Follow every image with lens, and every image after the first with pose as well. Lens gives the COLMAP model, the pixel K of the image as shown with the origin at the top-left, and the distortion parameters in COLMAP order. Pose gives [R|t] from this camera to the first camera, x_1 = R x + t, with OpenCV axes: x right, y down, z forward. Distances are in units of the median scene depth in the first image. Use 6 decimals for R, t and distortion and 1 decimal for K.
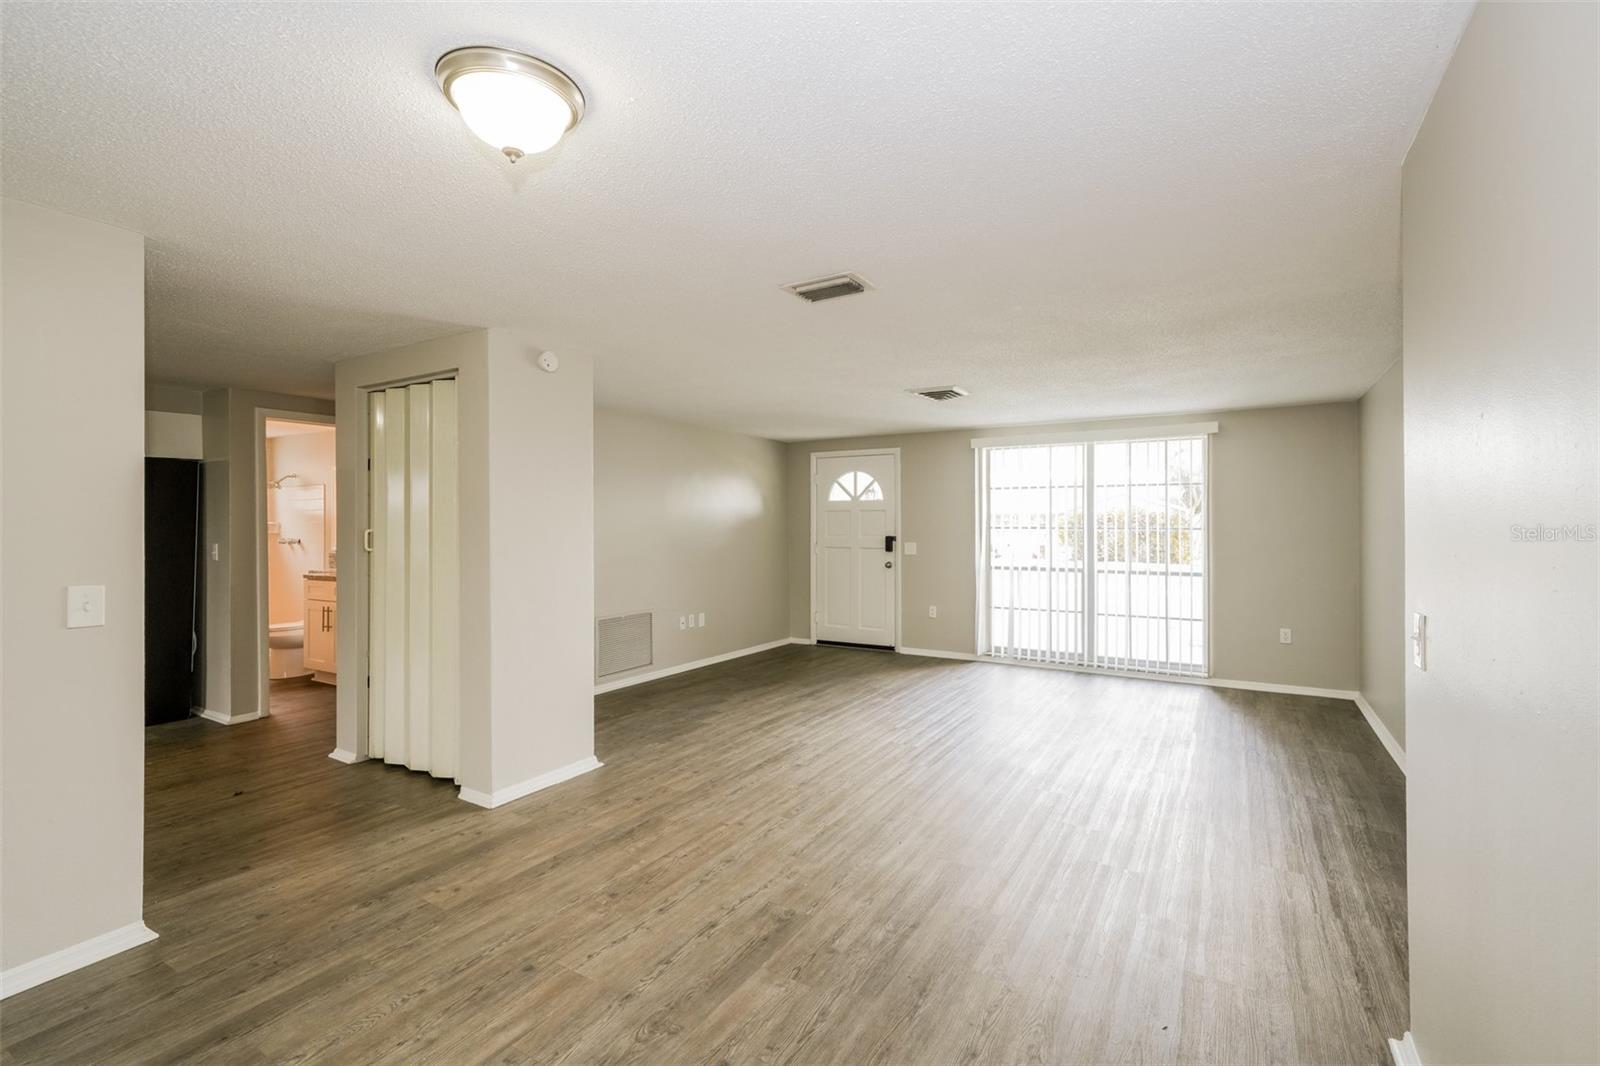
lens RADIAL K [[701.7, 0, 807.3], [0, 701.7, 547.0], [0, 0, 1]] dist [0.016050, 0.000341]
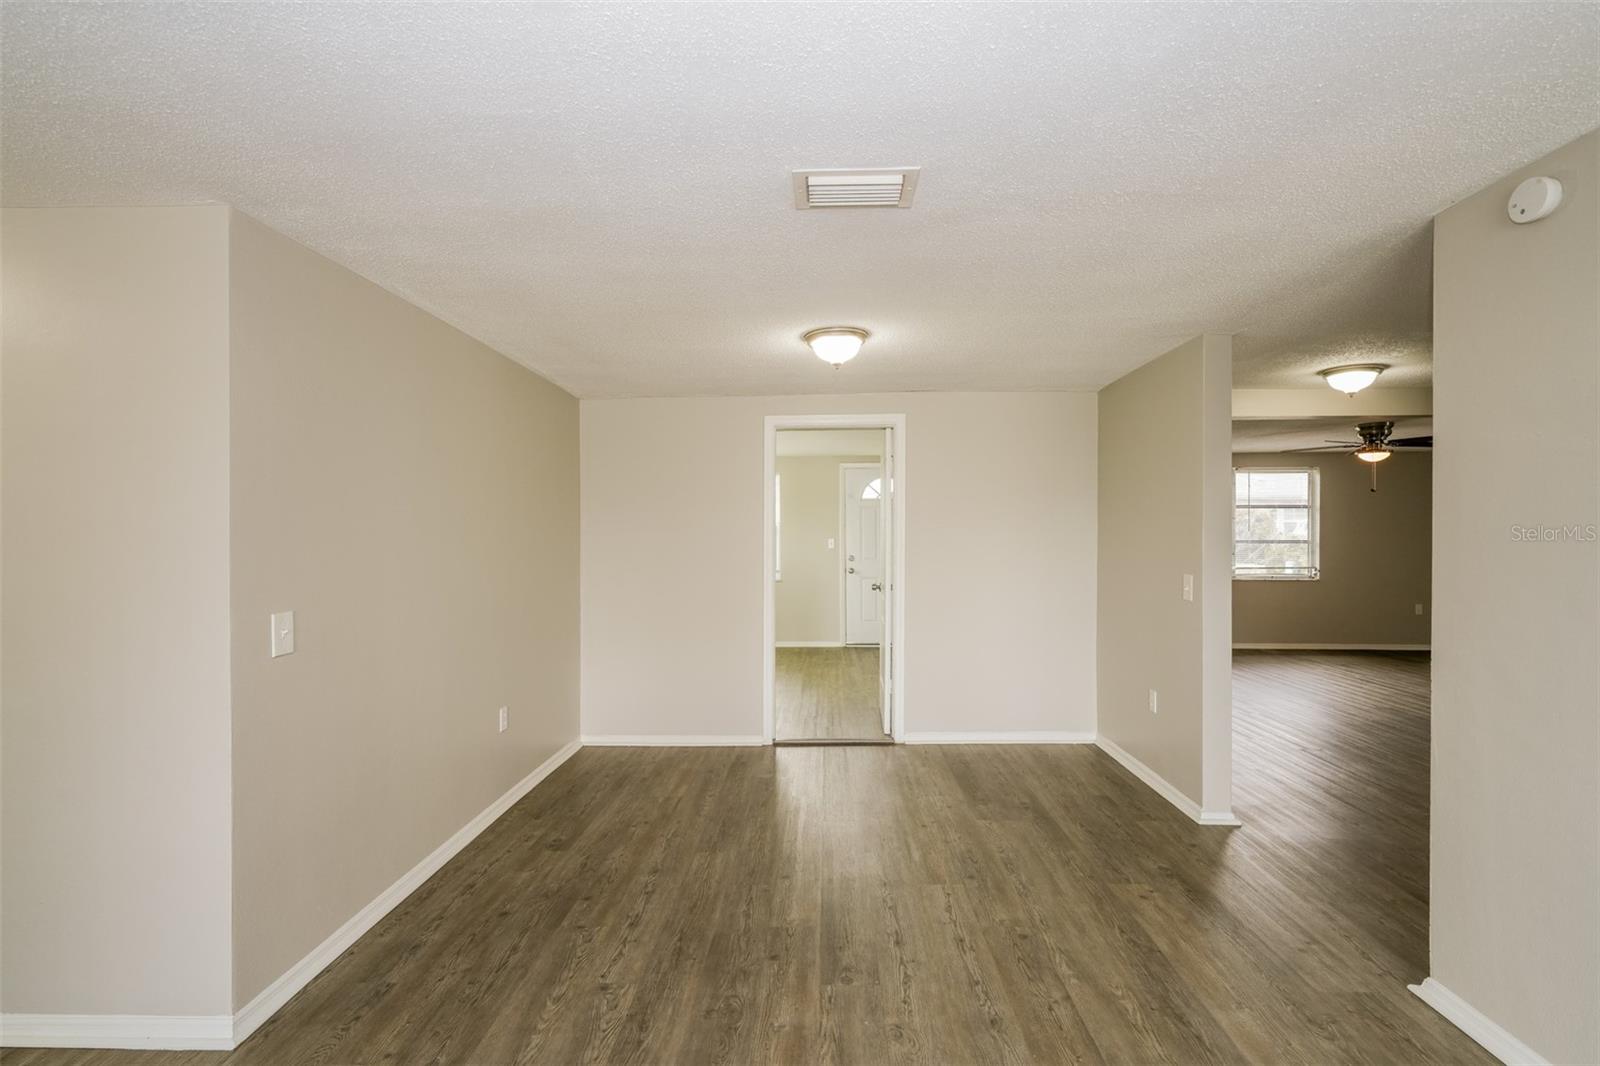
lens RADIAL K [[722.7, 0, 800.0], [0, 722.7, 533.0], [0, 0, 1]] dist [0.002095, 0.000305]
pose [[-0.876892, 0.003098, -0.480677, 0.446159], [-0.009082, 0.999694, 0.023011, -0.059907], [0.480601, 0.024543, -0.876596, 1.699637]]
